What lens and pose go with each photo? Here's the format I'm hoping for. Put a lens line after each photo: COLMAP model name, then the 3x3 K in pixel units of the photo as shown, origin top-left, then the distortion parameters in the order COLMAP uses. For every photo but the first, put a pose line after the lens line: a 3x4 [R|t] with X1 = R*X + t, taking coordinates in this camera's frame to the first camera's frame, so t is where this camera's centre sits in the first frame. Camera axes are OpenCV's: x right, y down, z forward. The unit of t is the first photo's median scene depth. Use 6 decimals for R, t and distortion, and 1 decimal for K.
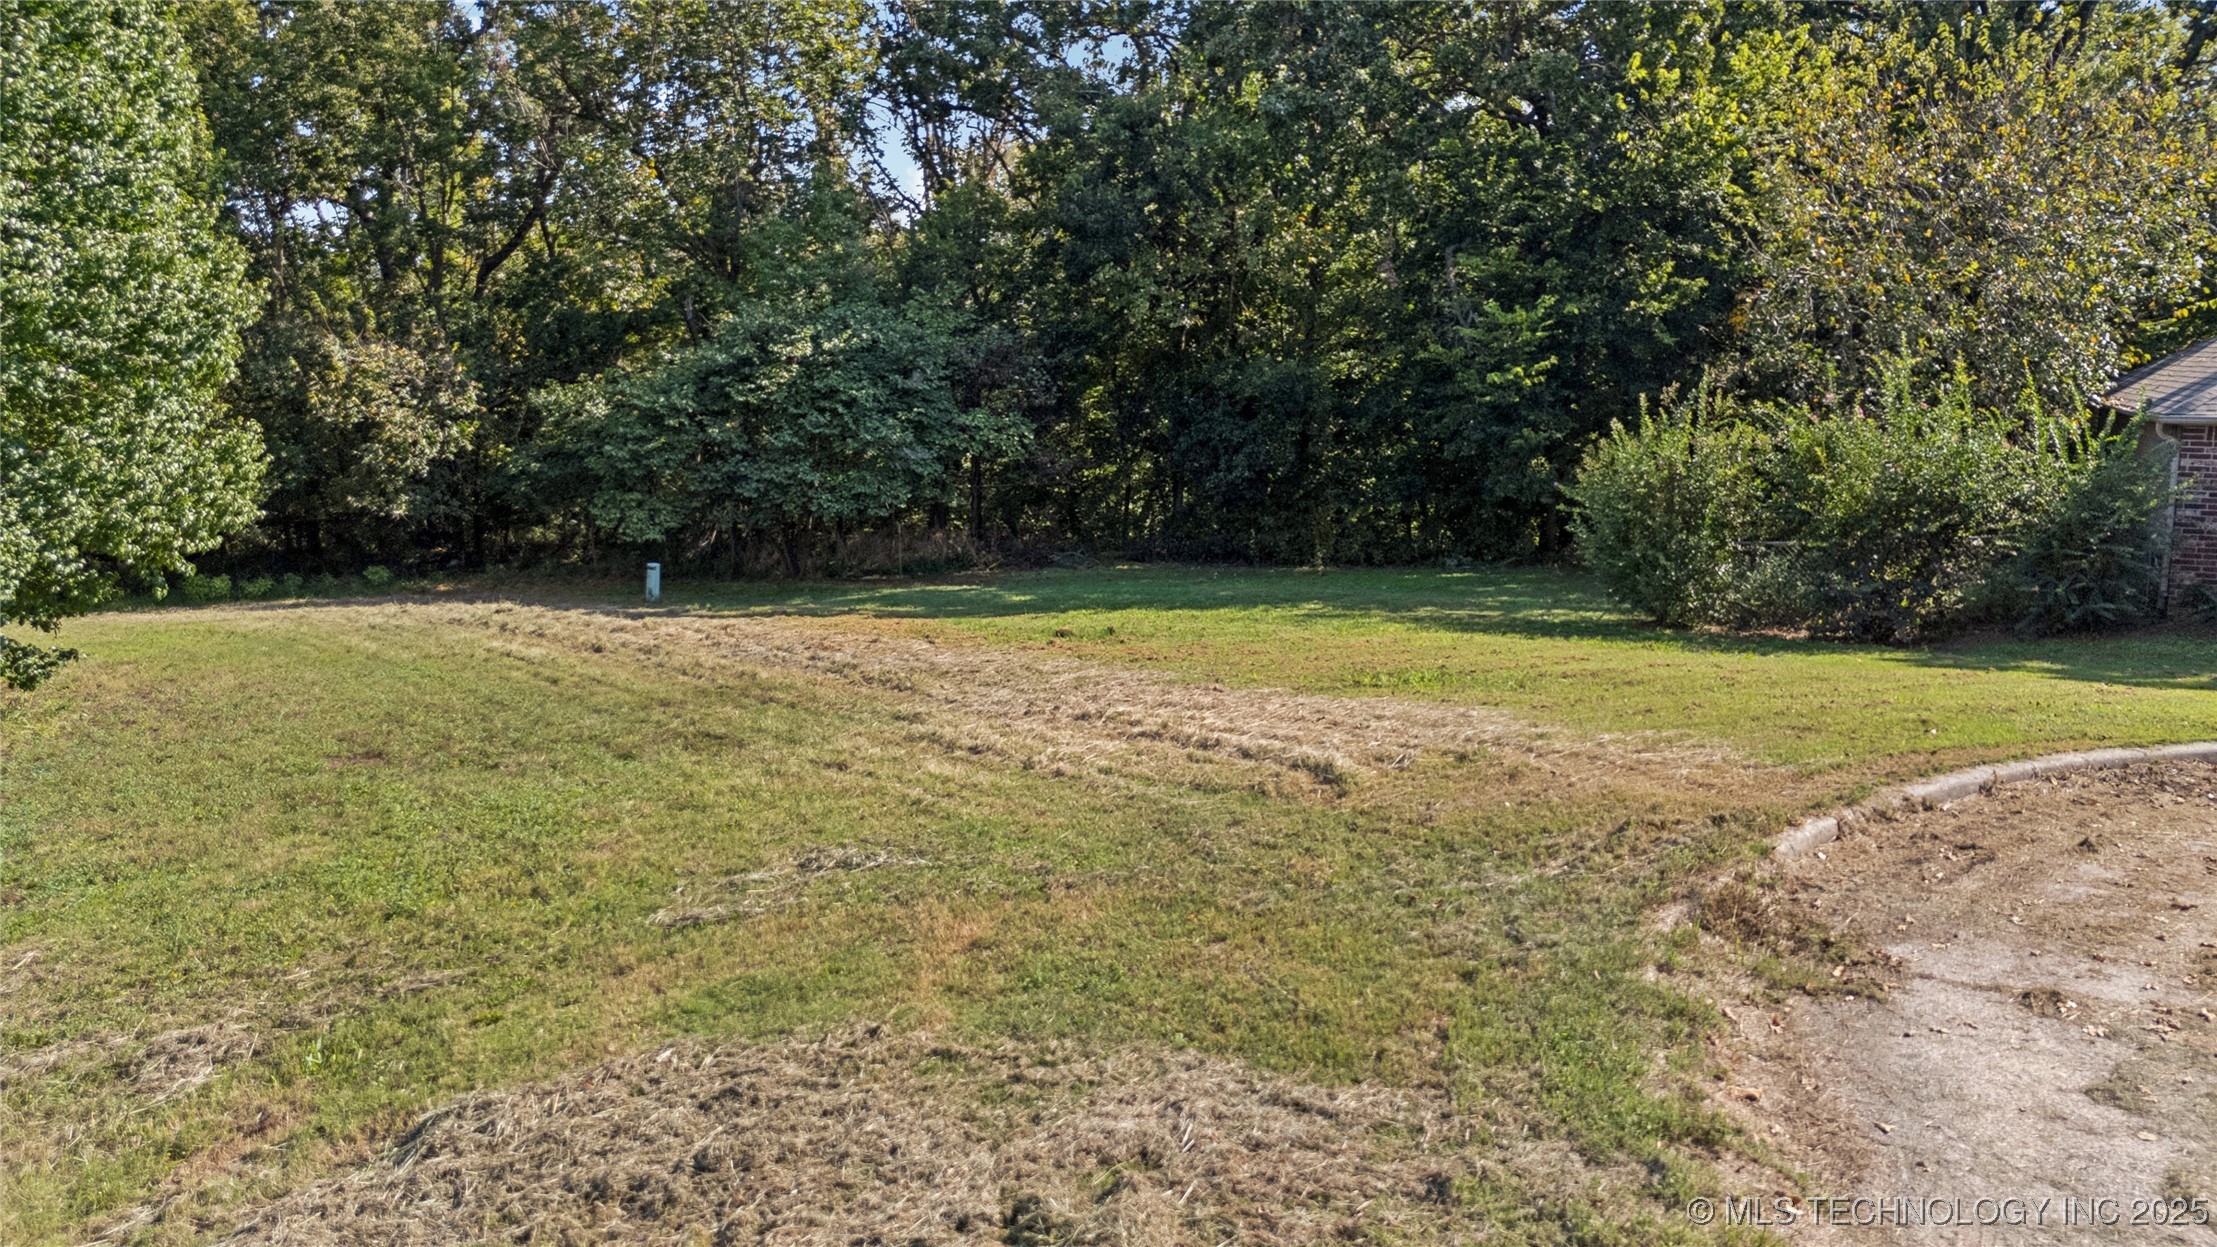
lens RADIAL K [[1635.4, 0, 1115.0], [0, 1635.4, 609.8], [0, 0, 1]] dist [0.046342, -0.042739]
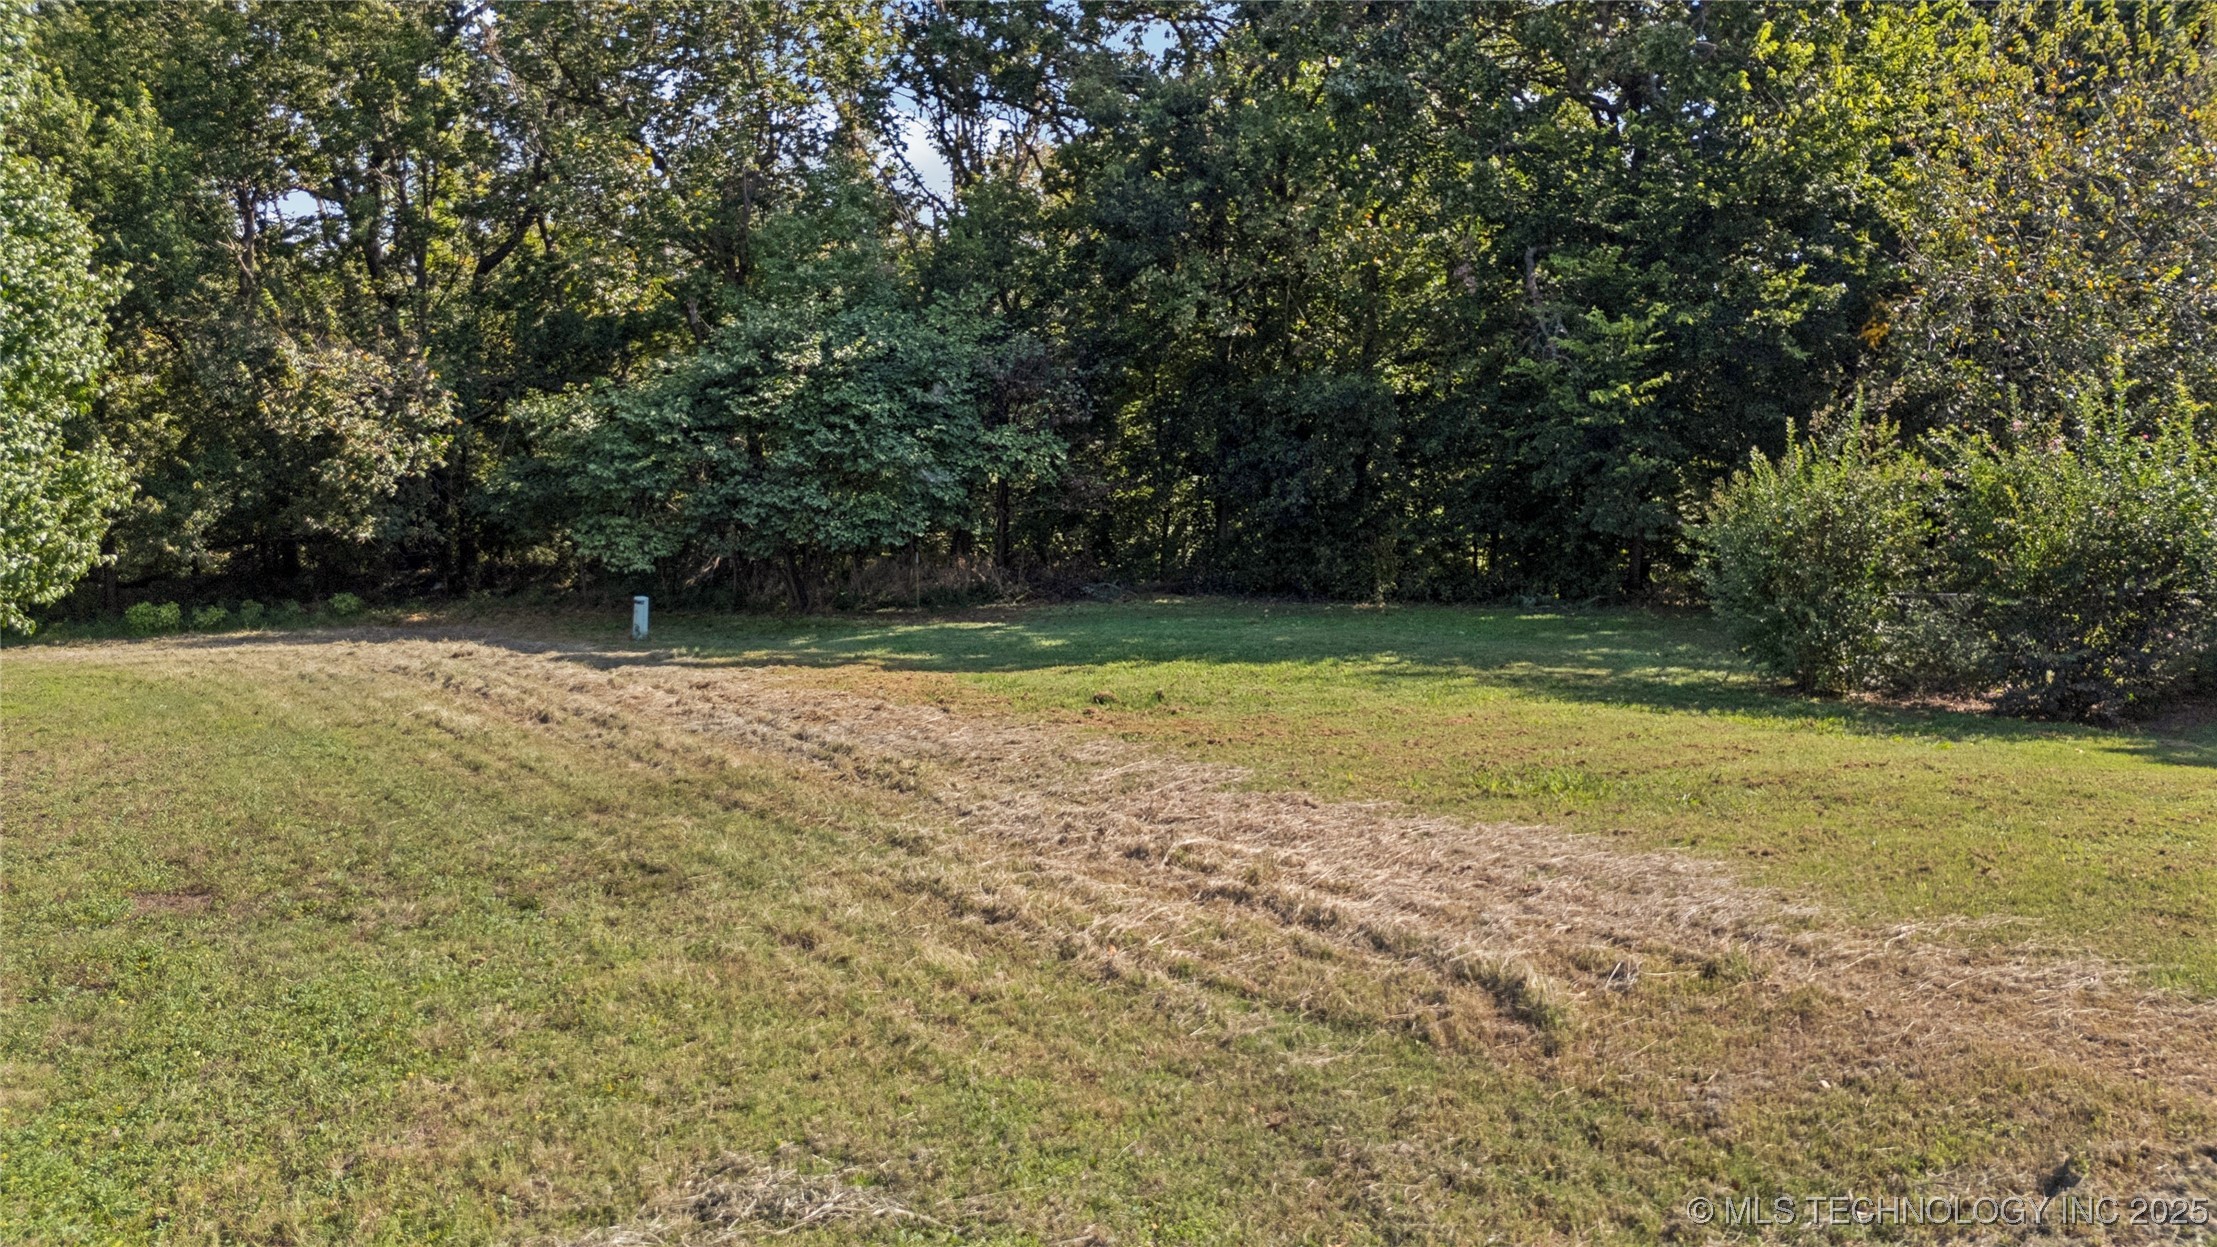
lens RADIAL K [[1635.4, 0, 1106.9], [0, 1635.4, 641.0], [0, 0, 1]] dist [0.046342, -0.042739]
pose [[0.999710, 0.011764, -0.021018, -0.008740], [-0.011507, 0.999858, 0.012302, -0.018604], [0.021160, -0.012056, 0.999703, 0.114735]]
